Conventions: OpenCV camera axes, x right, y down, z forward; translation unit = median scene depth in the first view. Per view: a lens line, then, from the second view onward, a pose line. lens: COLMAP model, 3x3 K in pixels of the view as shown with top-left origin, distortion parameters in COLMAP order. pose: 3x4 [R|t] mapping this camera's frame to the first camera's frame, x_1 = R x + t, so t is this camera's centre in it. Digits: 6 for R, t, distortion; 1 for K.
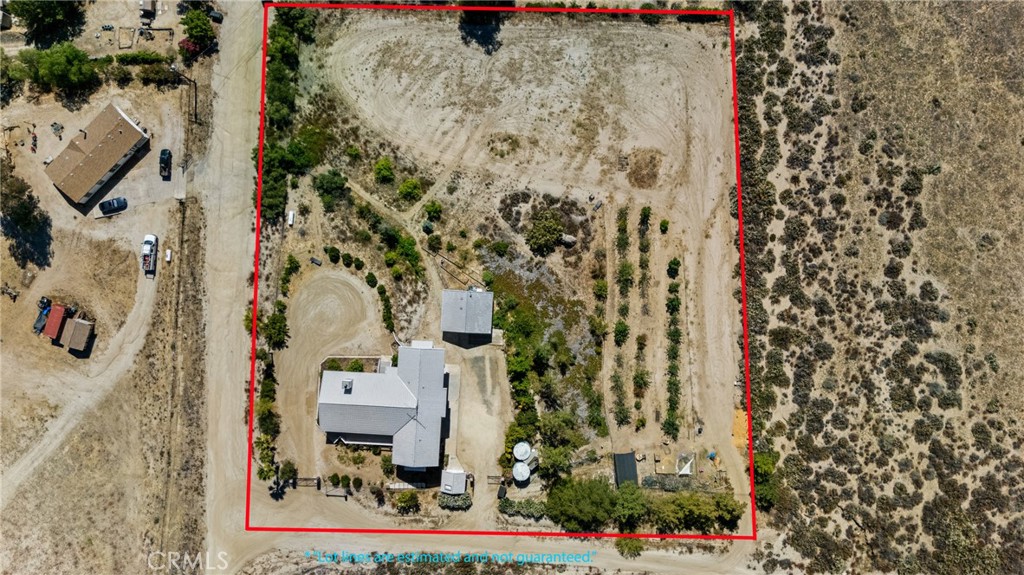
lens RADIAL K [[755.1, 0, 512.0], [0, 755.1, 287.5], [0, 0, 1]] dist [0.089690, -0.110858]
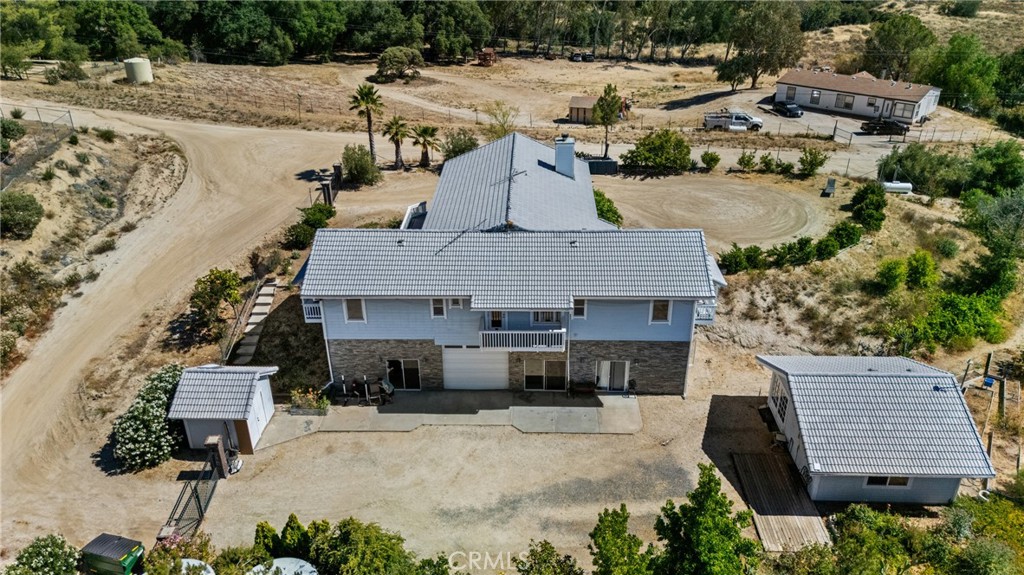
lens RADIAL K [[755.1, 0, 512.0], [0, 755.1, 287.5], [0, 0, 1]] dist [0.089690, -0.110858]
pose [[0.028212, 0.479942, -0.876846, 0.147367], [-0.999590, 0.017819, -0.022408, 0.156708], [0.004870, 0.877119, 0.480248, 0.829636]]
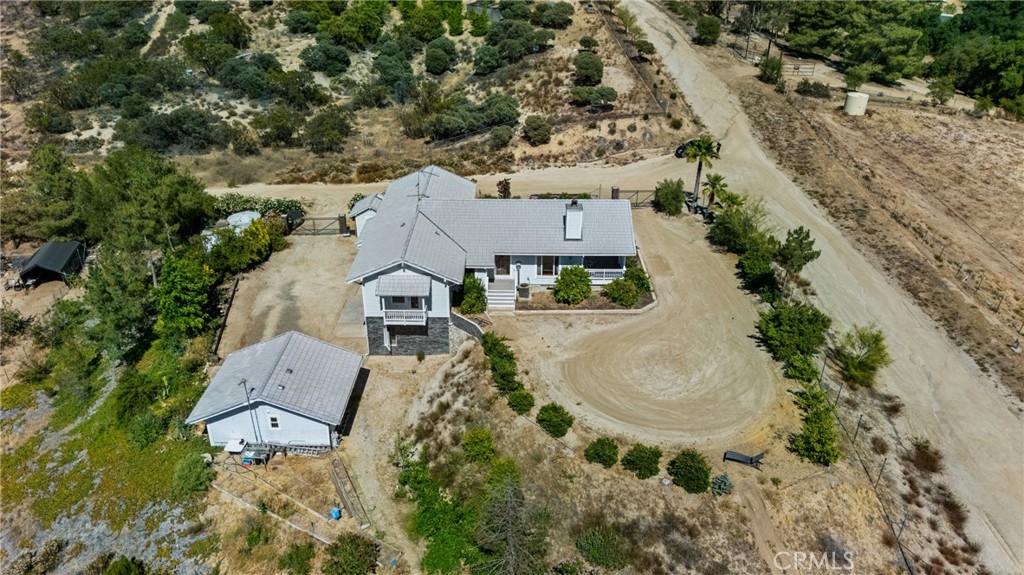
lens RADIAL K [[755.1, 0, 512.0], [0, 755.1, 287.5], [0, 0, 1]] dist [0.089690, -0.110858]
pose [[-0.998965, 0.032804, -0.031516, -0.157083], [-0.043015, -0.455743, 0.889072, -0.267078], [0.014802, 0.889507, 0.456682, 0.791968]]
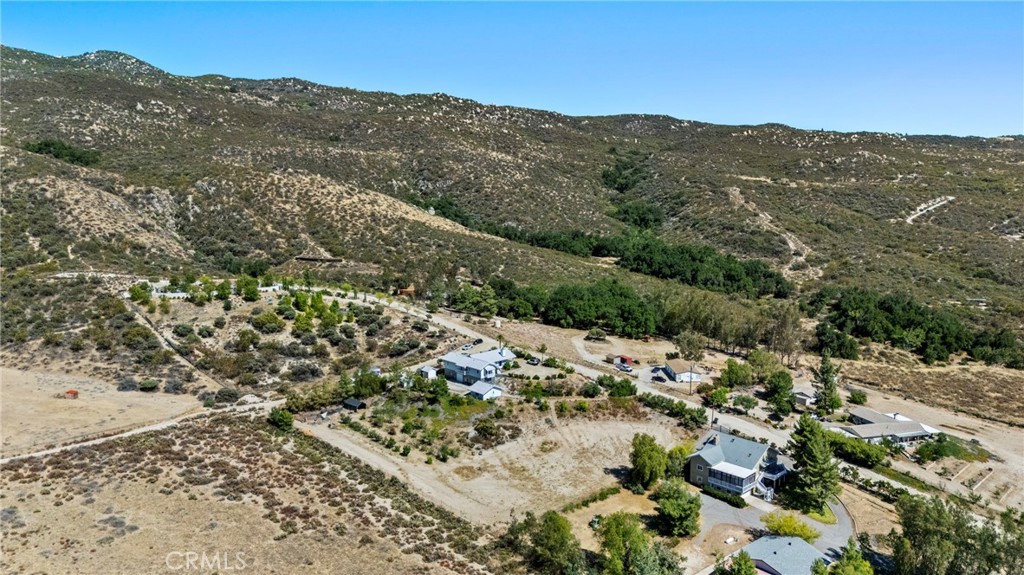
lens RADIAL K [[755.1, 0, 512.0], [0, 755.1, 287.5], [0, 0, 1]] dist [0.089690, -0.110858]
pose [[-0.694375, 0.129768, -0.707817, 1.113421], [-0.719554, -0.112556, 0.685254, -1.193640], [0.009255, 0.985135, 0.171531, 0.456767]]
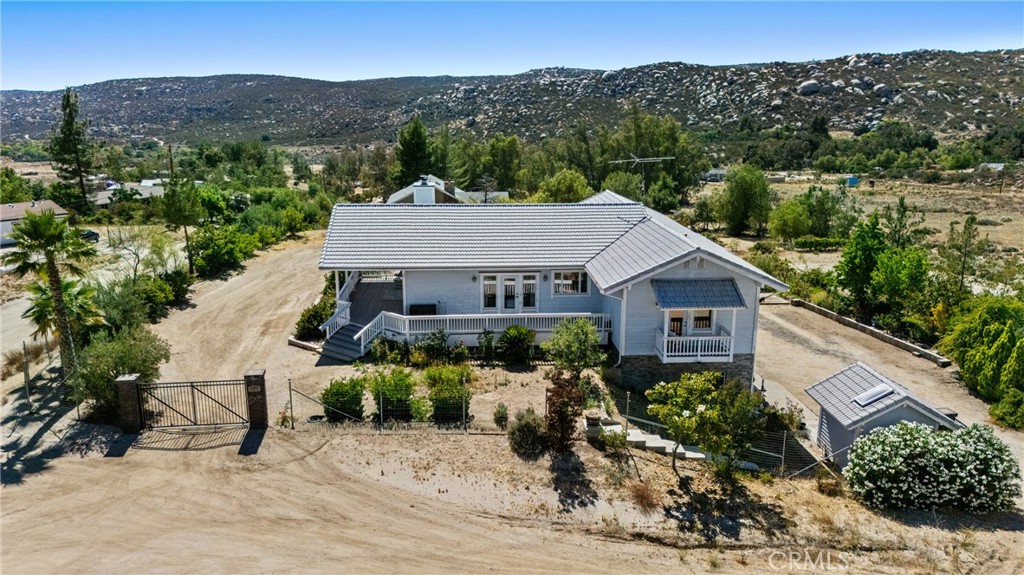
lens RADIAL K [[755.1, 0, 512.0], [0, 755.1, 287.5], [0, 0, 1]] dist [0.089690, -0.110858]
pose [[0.992052, -0.002829, 0.125798, -0.210366], [0.122909, 0.235933, -0.963965, 0.448457], [-0.026953, 0.971765, 0.234405, 0.908885]]
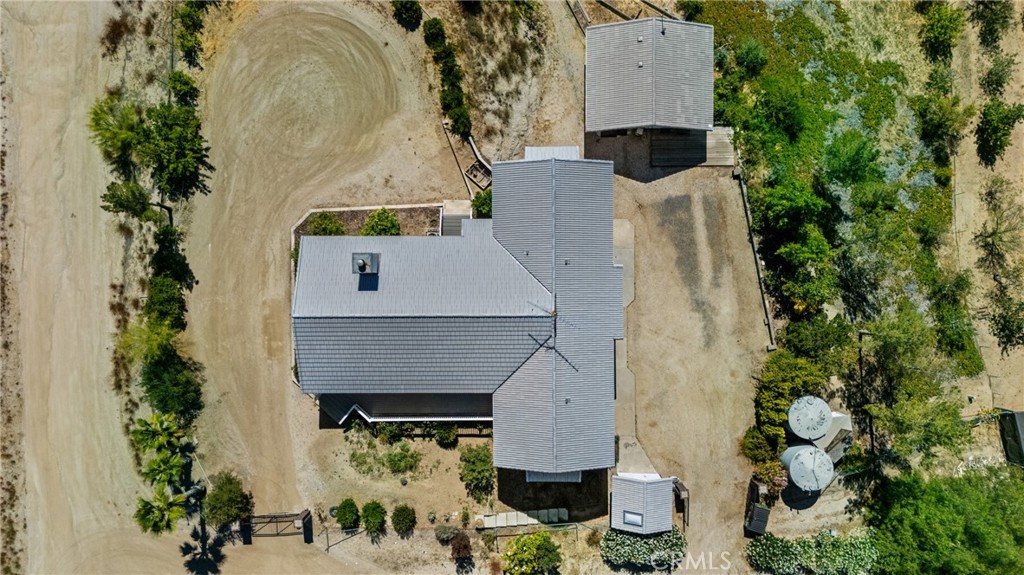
lens RADIAL K [[755.1, 0, 512.0], [0, 755.1, 287.5], [0, 0, 1]] dist [0.089690, -0.110858]
pose [[0.998196, -0.059270, 0.009579, -0.141527], [0.059224, 0.998232, 0.005001, 0.134744], [-0.009858, -0.004424, 0.999942, 0.593066]]
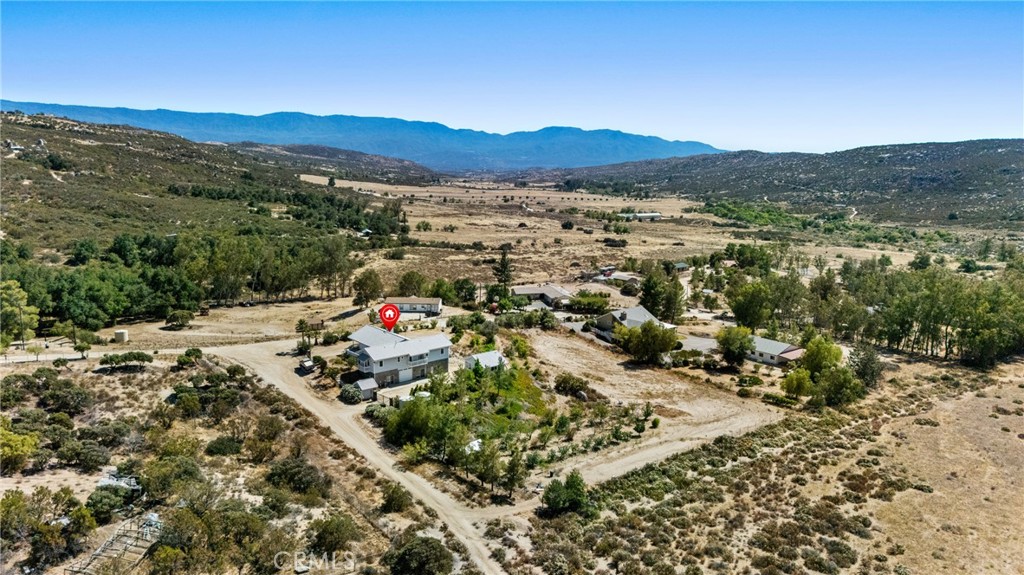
lens RADIAL K [[755.1, 0, 512.0], [0, 755.1, 287.5], [0, 0, 1]] dist [0.089690, -0.110858]
pose [[0.684562, 0.167513, -0.709446, 0.862787], [-0.728251, 0.114406, -0.675694, 0.850634], [-0.032023, 0.979209, 0.200309, 0.612225]]
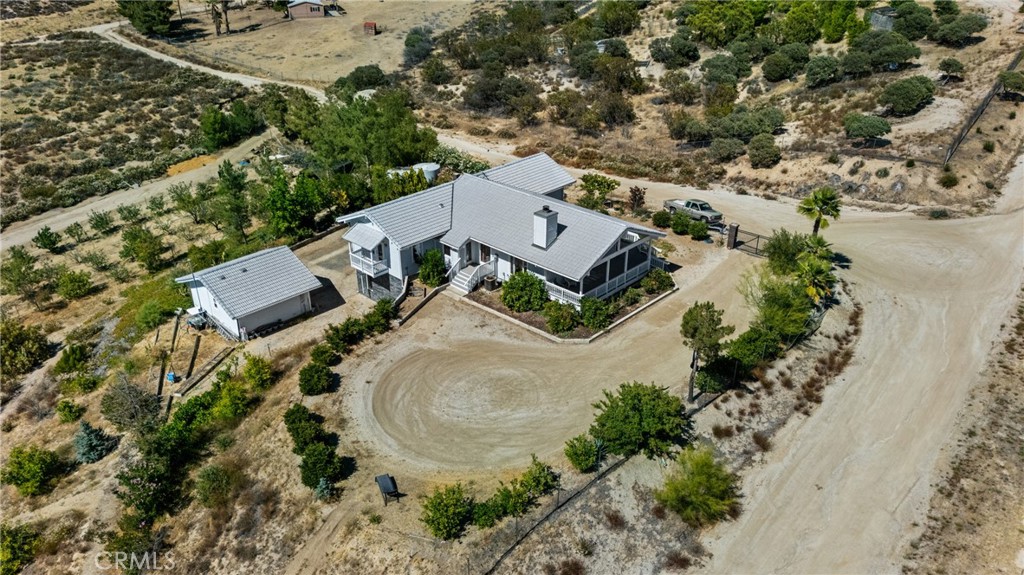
lens RADIAL K [[755.1, 0, 512.0], [0, 755.1, 287.5], [0, 0, 1]] dist [0.089690, -0.110858]
pose [[-0.759338, -0.278969, 0.587863, -0.432392], [0.650459, -0.349844, 0.674175, -0.166031], [0.017586, 0.894307, 0.447108, 0.802766]]
